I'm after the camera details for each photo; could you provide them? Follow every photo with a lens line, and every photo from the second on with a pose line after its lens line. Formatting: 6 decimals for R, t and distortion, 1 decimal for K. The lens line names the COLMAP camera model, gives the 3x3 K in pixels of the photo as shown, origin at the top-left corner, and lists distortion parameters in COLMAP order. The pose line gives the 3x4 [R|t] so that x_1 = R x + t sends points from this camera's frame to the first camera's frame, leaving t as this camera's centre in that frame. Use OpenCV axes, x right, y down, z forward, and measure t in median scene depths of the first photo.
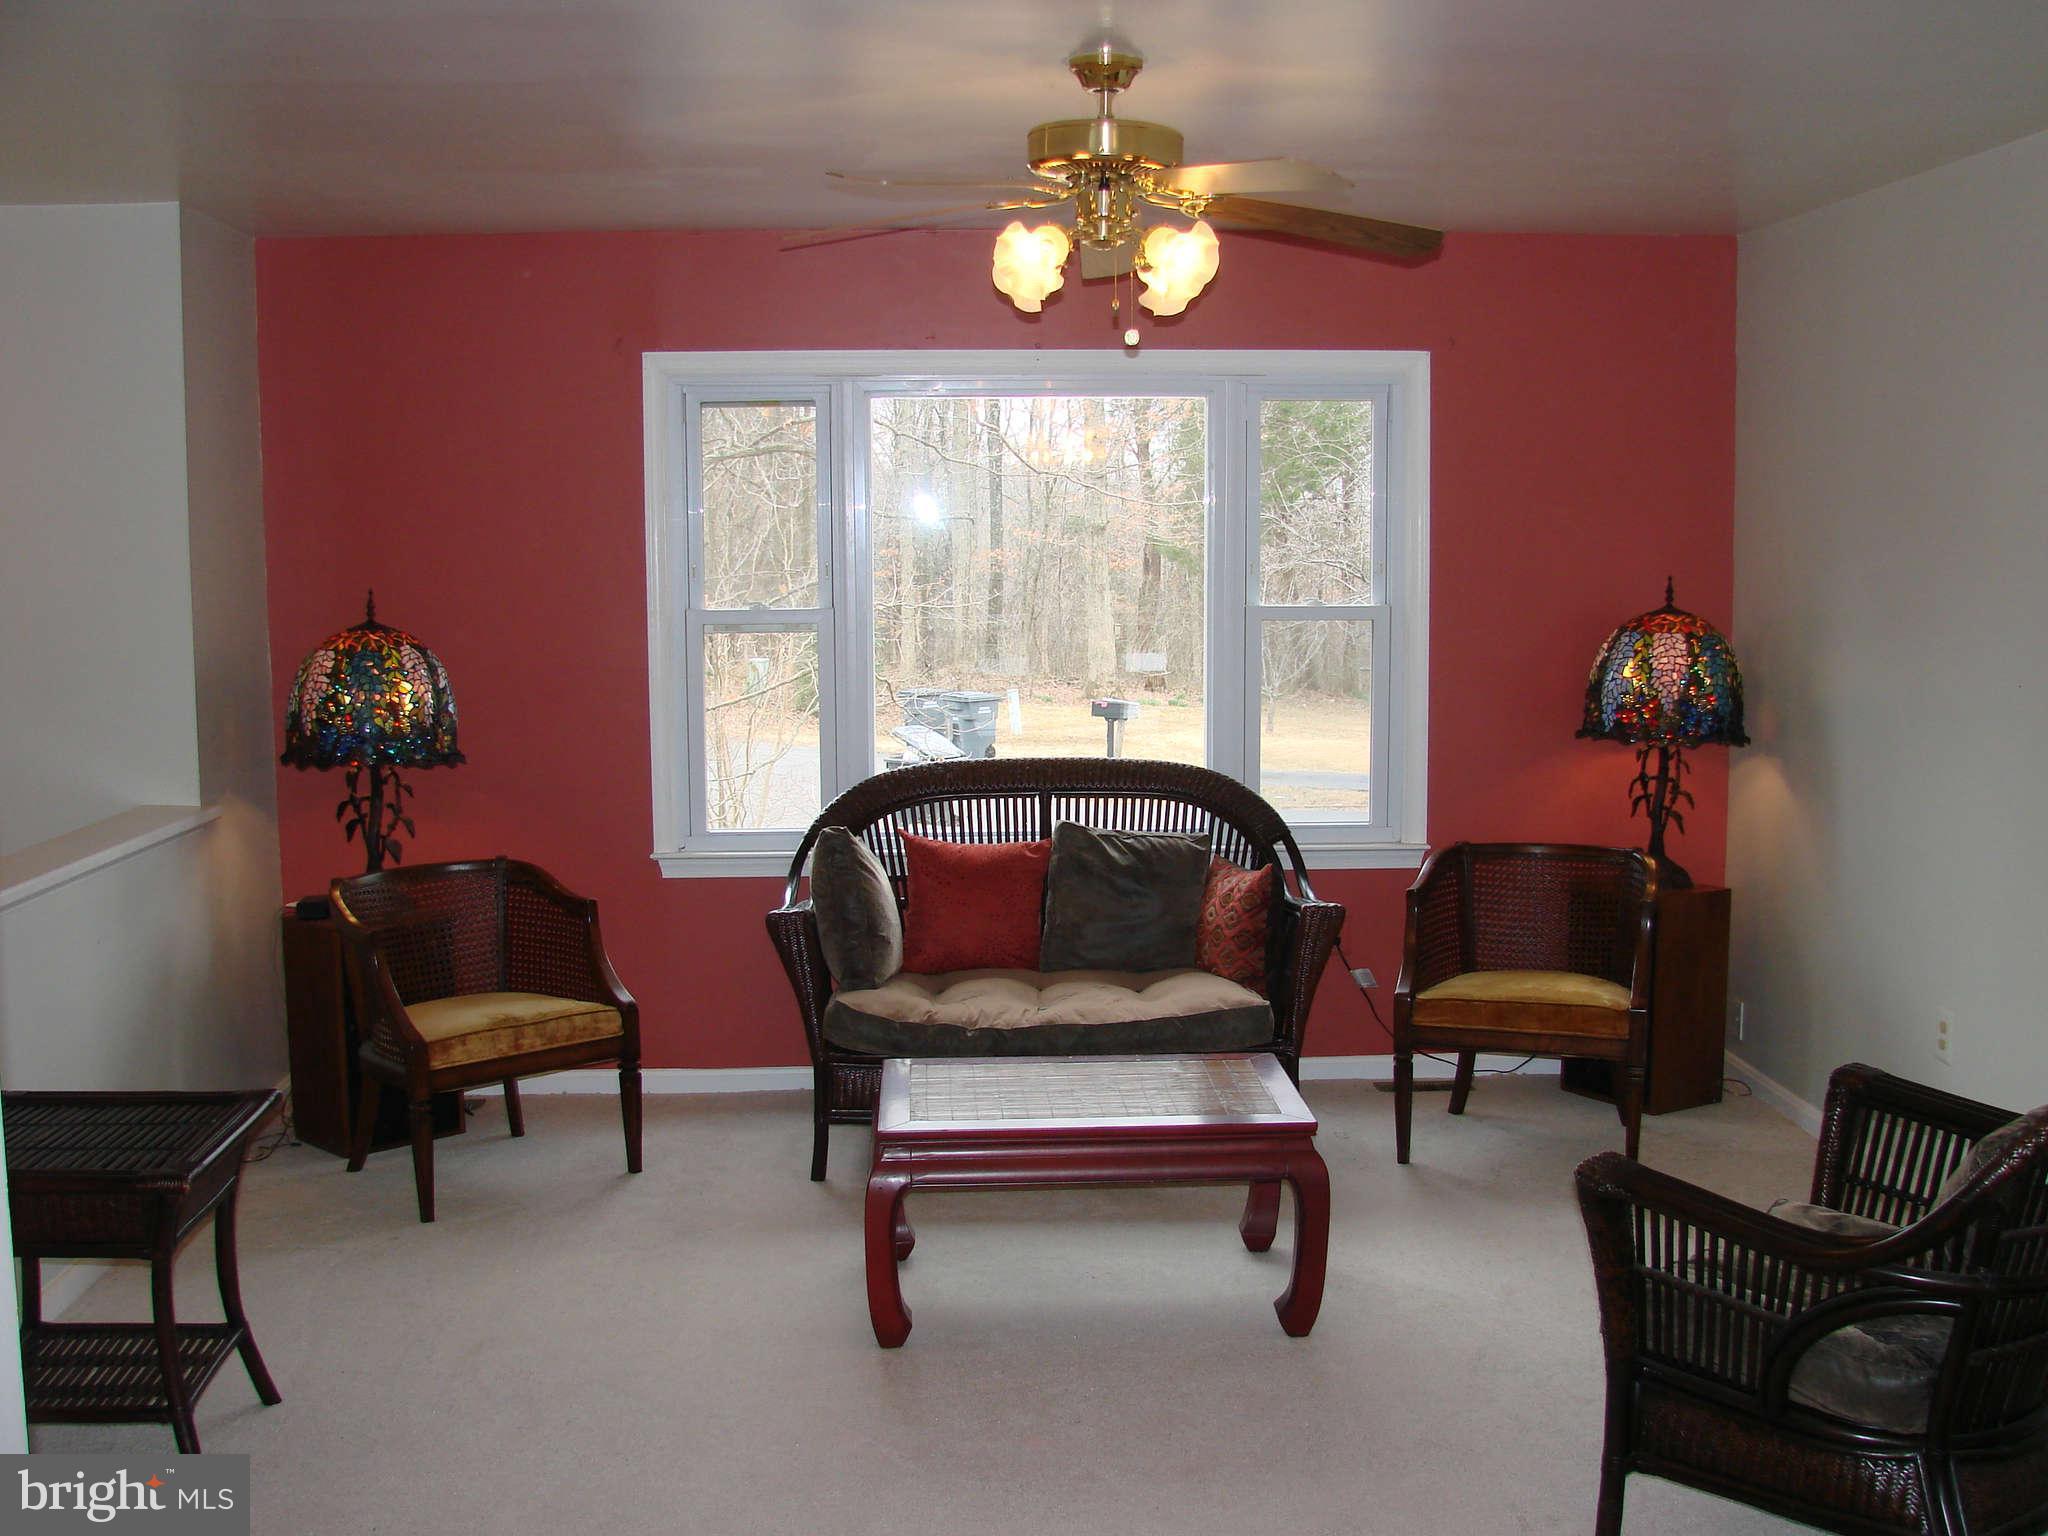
lens RADIAL K [[2181.4, 0, 1024.0], [0, 2181.4, 768.0], [0, 0, 1]] dist [-0.216664, 0.174332]
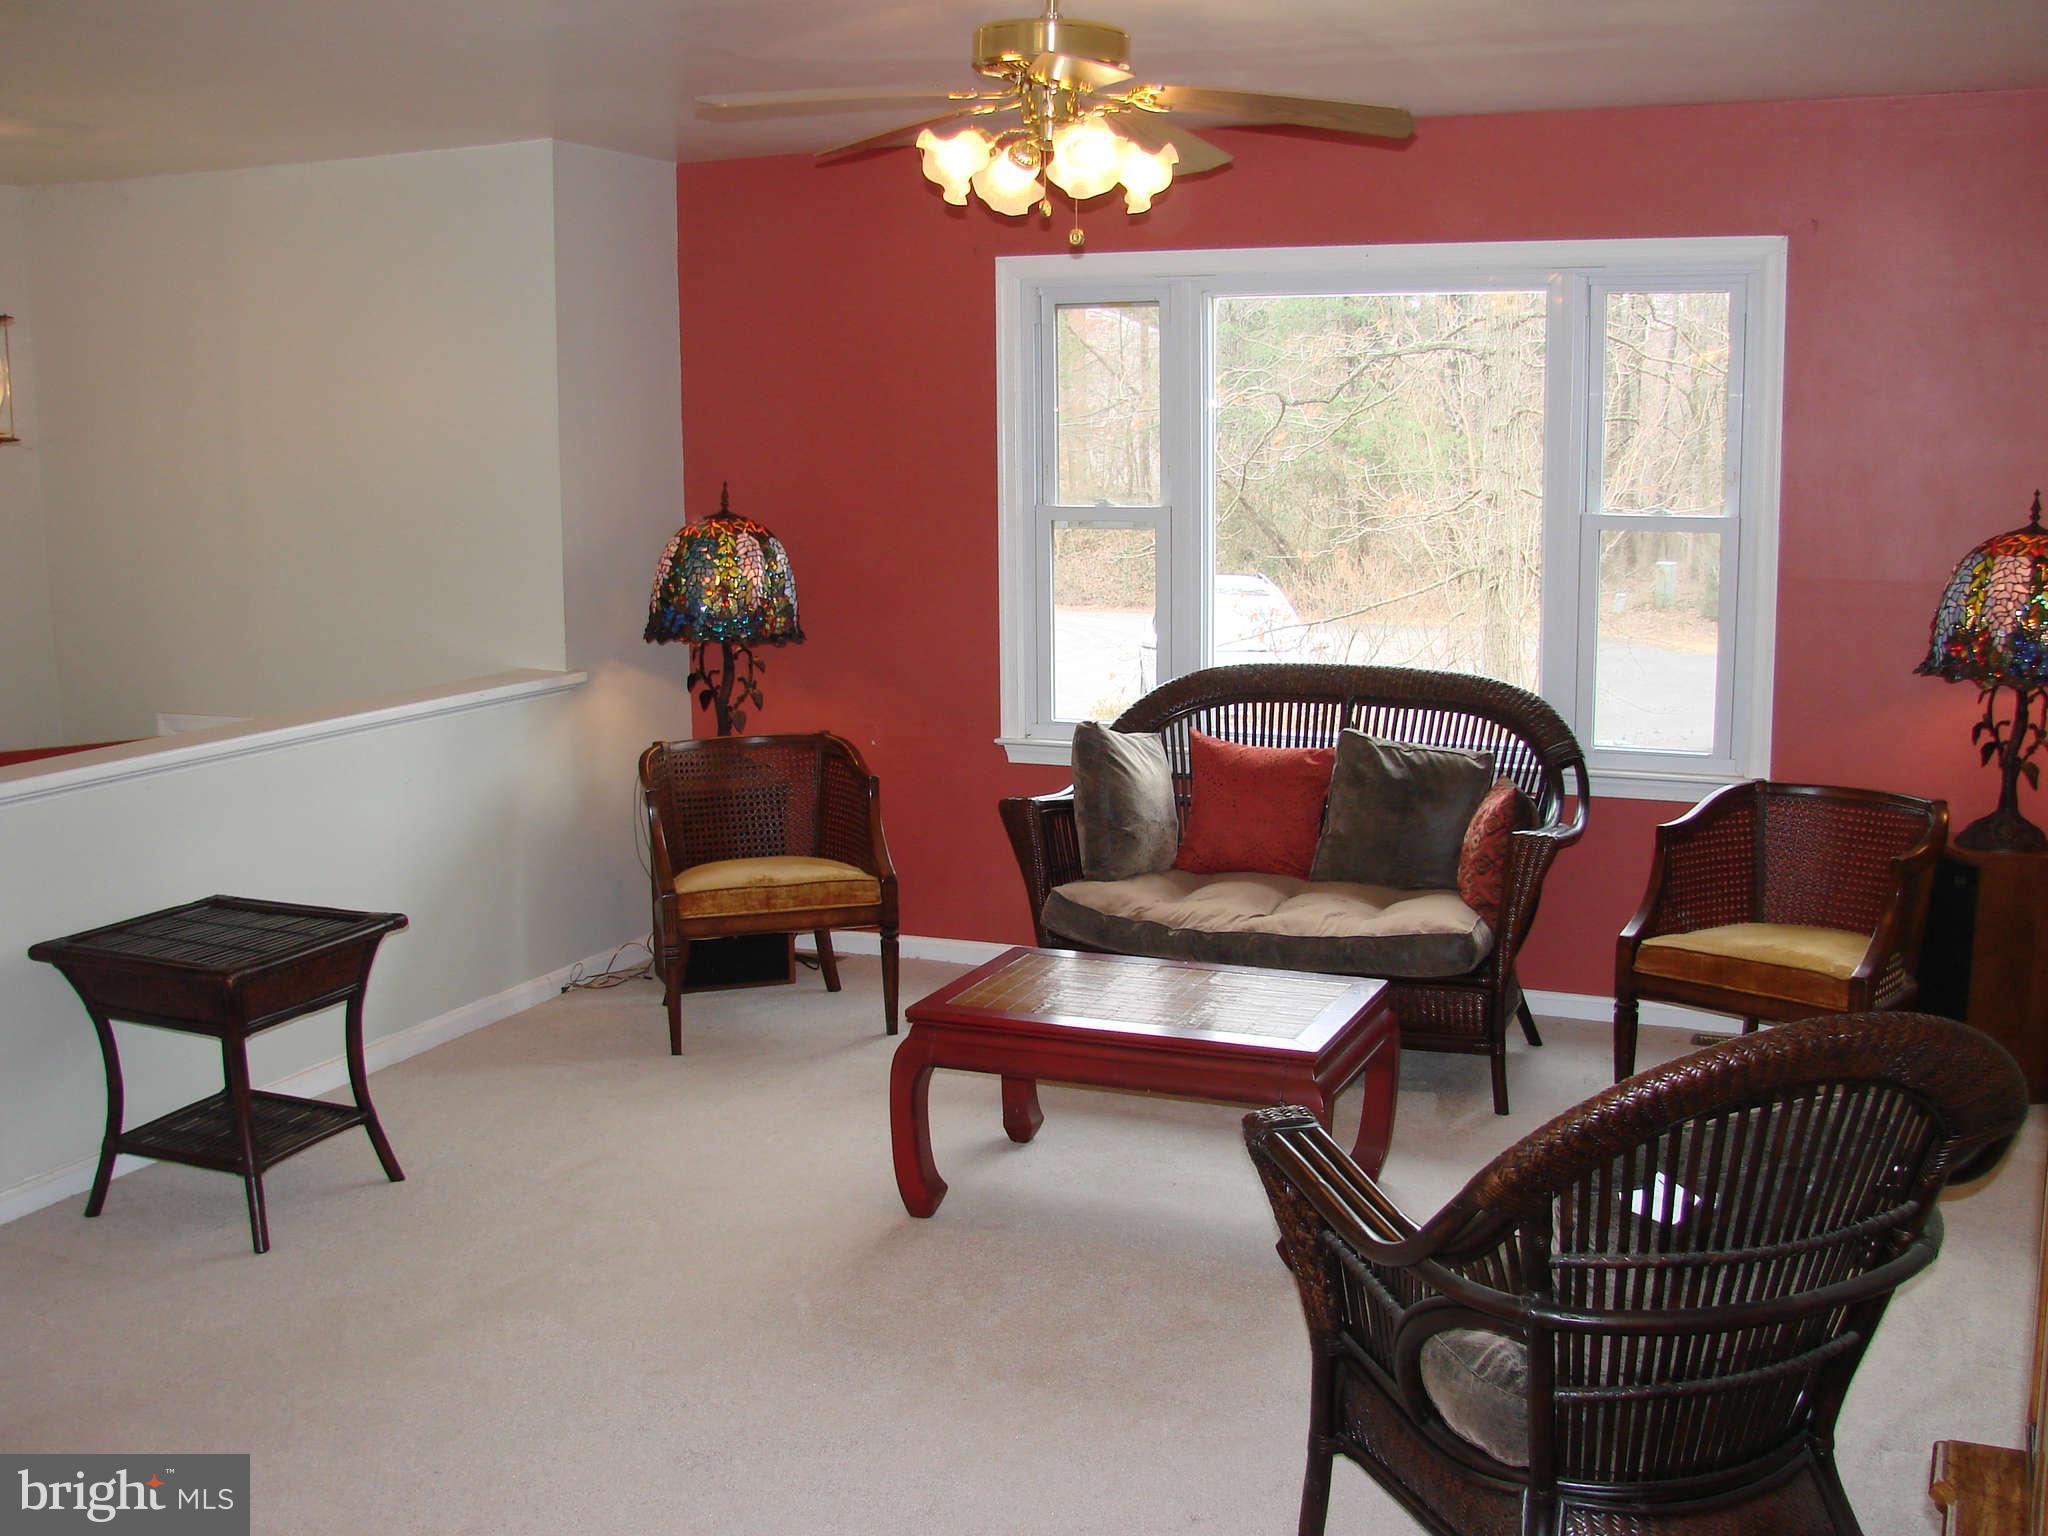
lens RADIAL K [[2181.4, 0, 1024.0], [0, 2181.4, 768.0], [0, 0, 1]] dist [-0.216664, 0.174332]
pose [[0.900116, 0.066295, -0.430576, 0.314296], [-0.045765, 0.997274, 0.057875, -0.008192], [0.433239, -0.032389, 0.900697, 0.060927]]
